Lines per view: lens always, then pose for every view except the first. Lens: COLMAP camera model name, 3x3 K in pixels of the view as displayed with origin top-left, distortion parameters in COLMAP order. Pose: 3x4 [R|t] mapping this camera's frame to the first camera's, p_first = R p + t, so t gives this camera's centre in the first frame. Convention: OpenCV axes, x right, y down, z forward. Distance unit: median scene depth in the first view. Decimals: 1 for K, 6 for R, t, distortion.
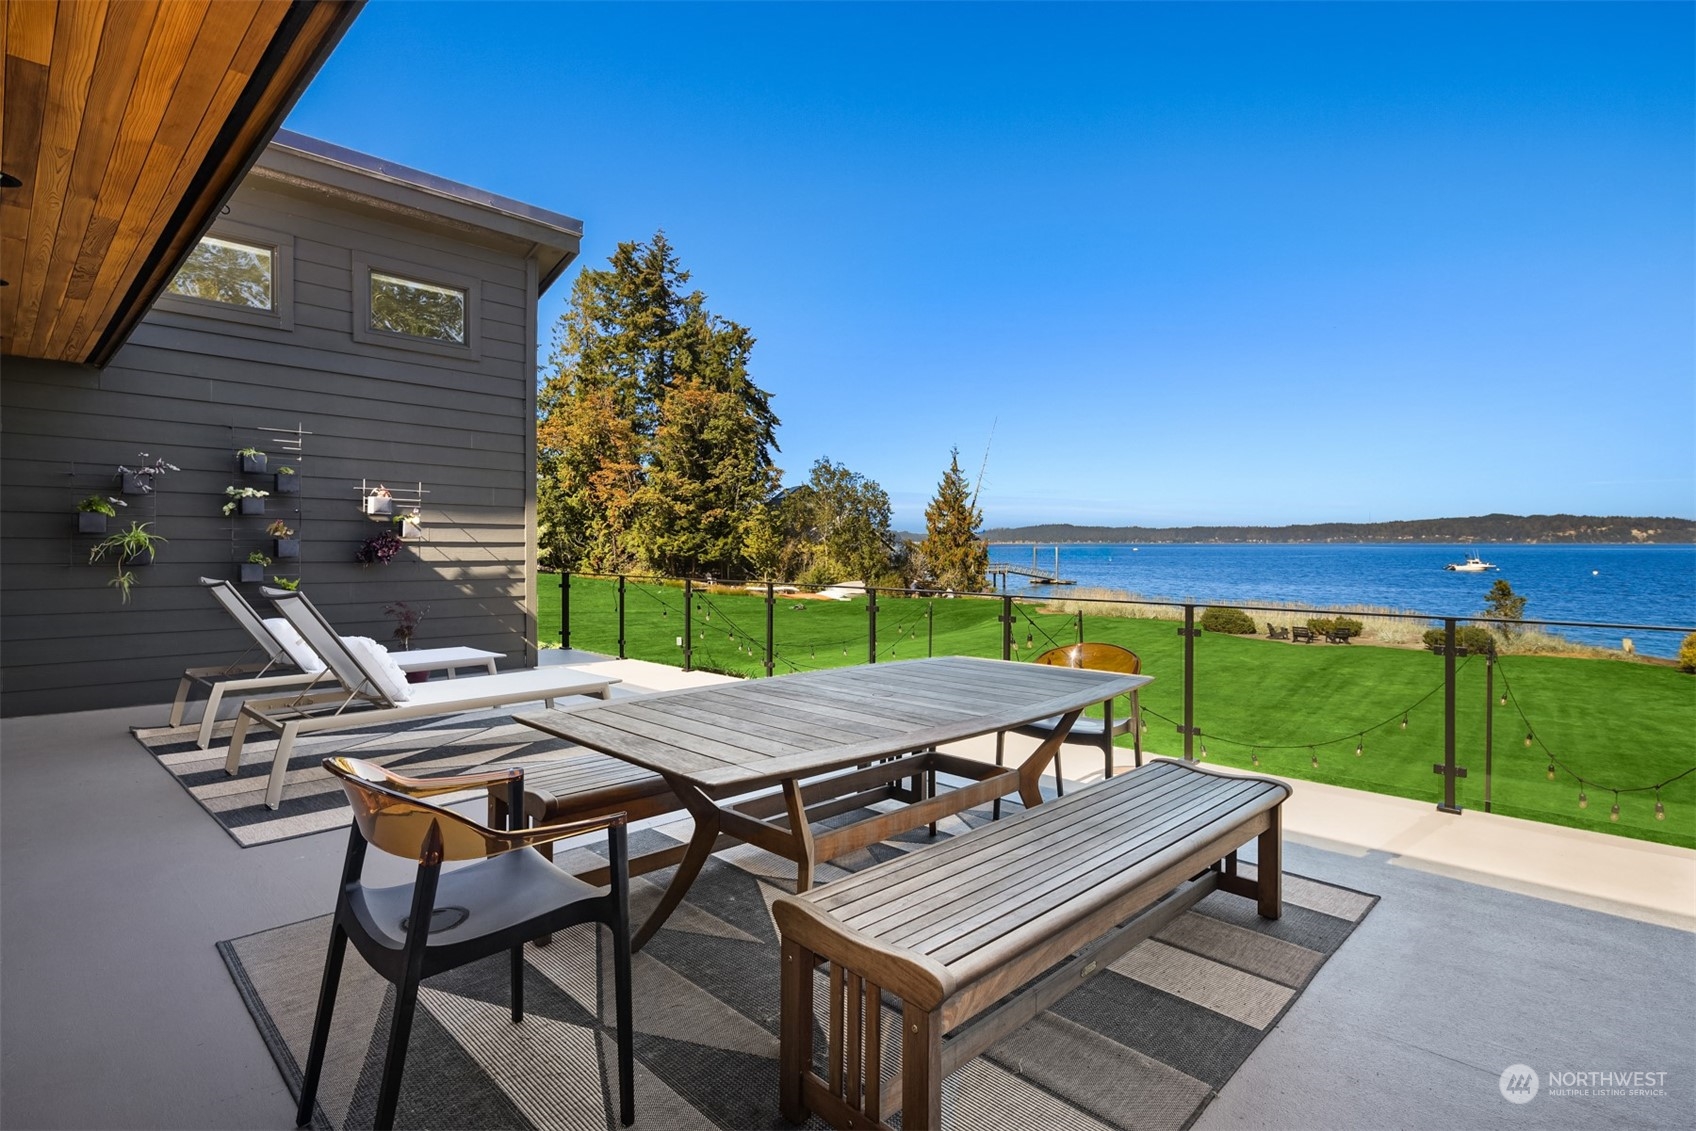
lens RADIAL K [[850.9, 0, 848.0], [0, 850.9, 565.5], [0, 0, 1]] dist [-0.000591, -0.000068]
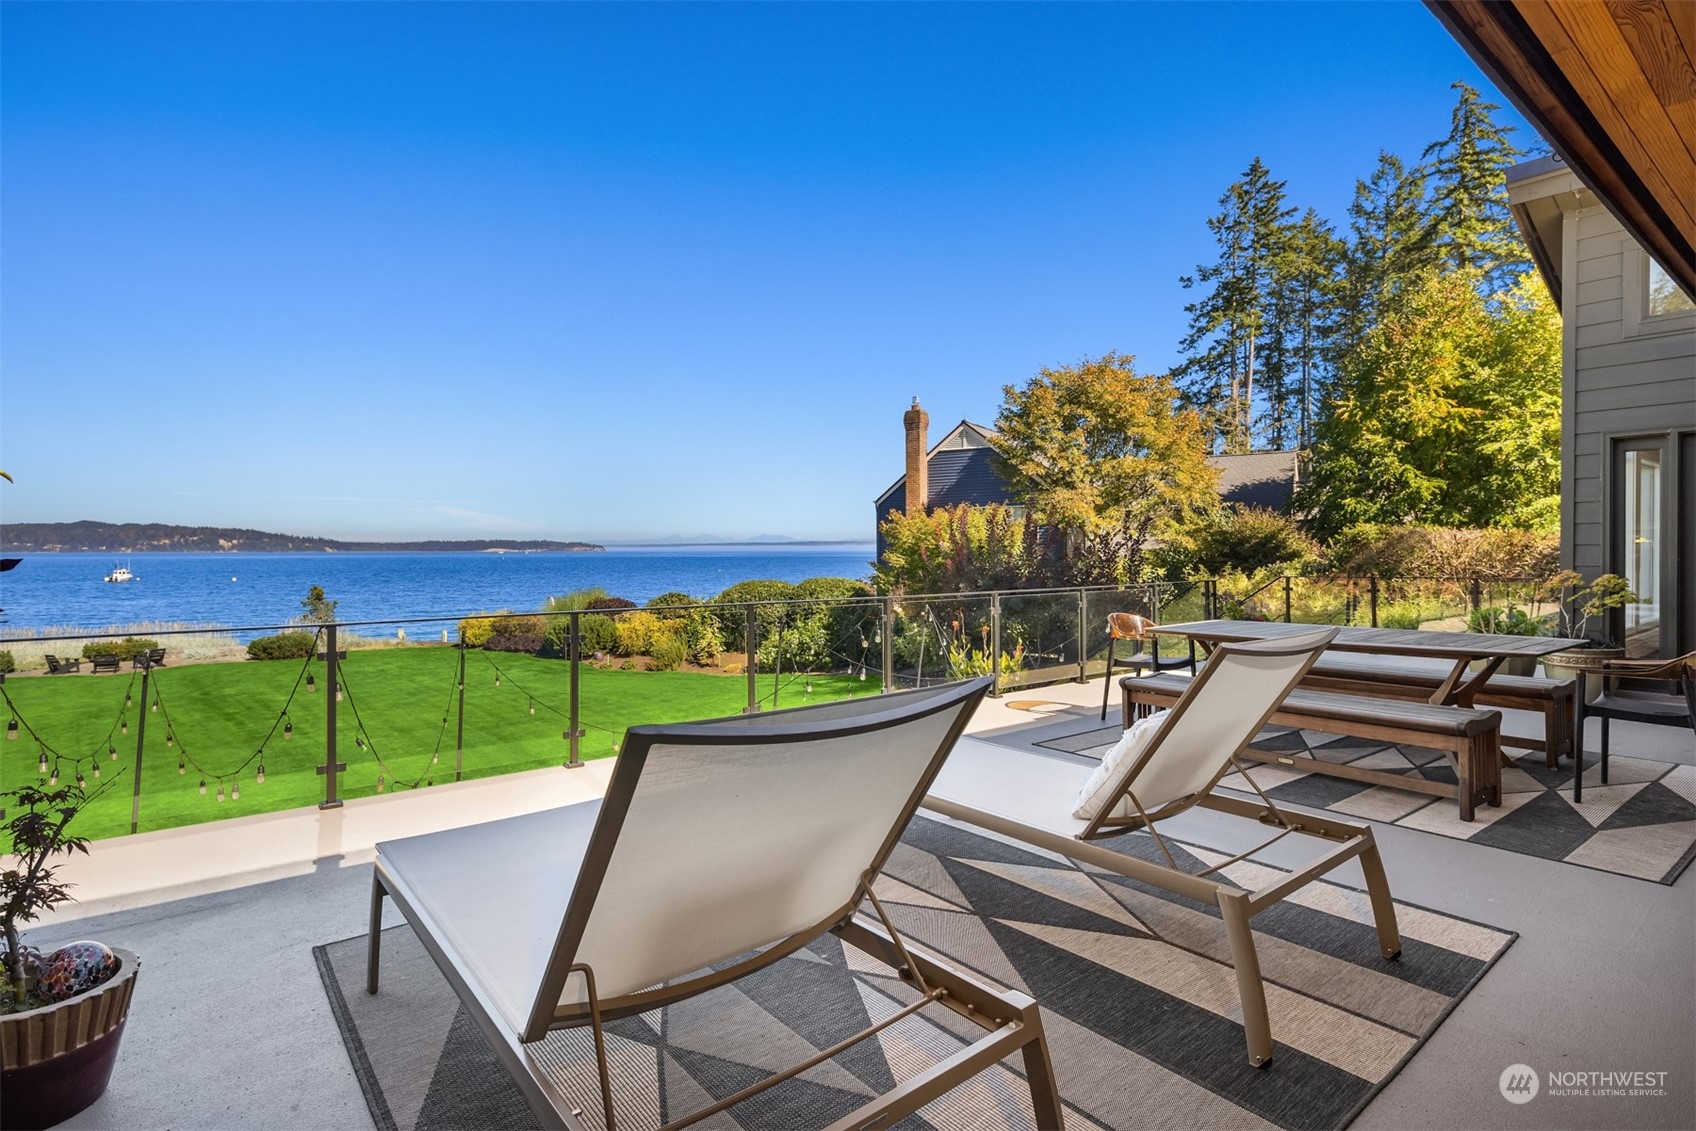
lens RADIAL K [[832.2, 0, 848.0], [0, 832.2, 565.5], [0, 0, 1]] dist [0.024093, 0.000124]
pose [[0.107227, -0.018099, 0.994070, -0.079137], [0.028032, 0.999492, 0.015174, -0.002396], [-0.993839, 0.026239, 0.107680, 0.077309]]
